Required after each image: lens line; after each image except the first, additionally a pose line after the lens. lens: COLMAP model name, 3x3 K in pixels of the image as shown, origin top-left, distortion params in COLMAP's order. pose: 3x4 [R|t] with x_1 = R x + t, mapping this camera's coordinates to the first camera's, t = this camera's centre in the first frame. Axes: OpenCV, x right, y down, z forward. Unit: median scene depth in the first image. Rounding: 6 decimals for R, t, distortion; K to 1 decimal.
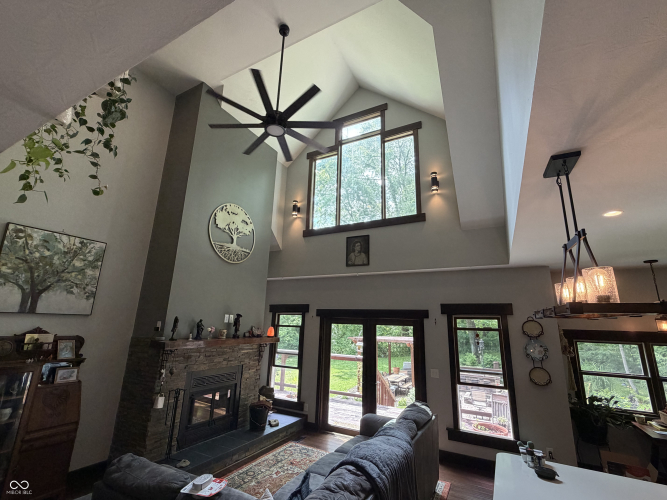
lens RADIAL K [[301.4, 0, 333.2], [0, 301.4, 251.9], [0, 0, 1]] dist [-0.000266, 0.000843]
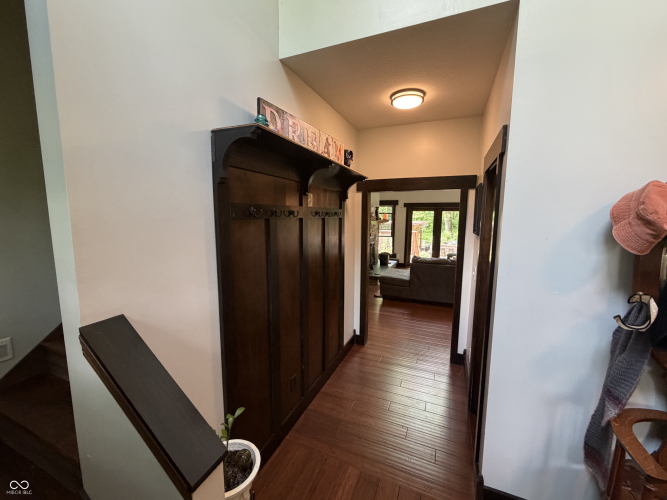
lens RADIAL K [[273.8, 0, 331.9], [0, 273.8, 247.7], [0, 0, 1]] dist [0.002169, 0.000300]
pose [[0.996070, -0.044806, 0.076398, -0.723379], [0.014567, 0.933726, 0.357693, -0.159120], [-0.087362, -0.355174, 0.930709, -0.585048]]
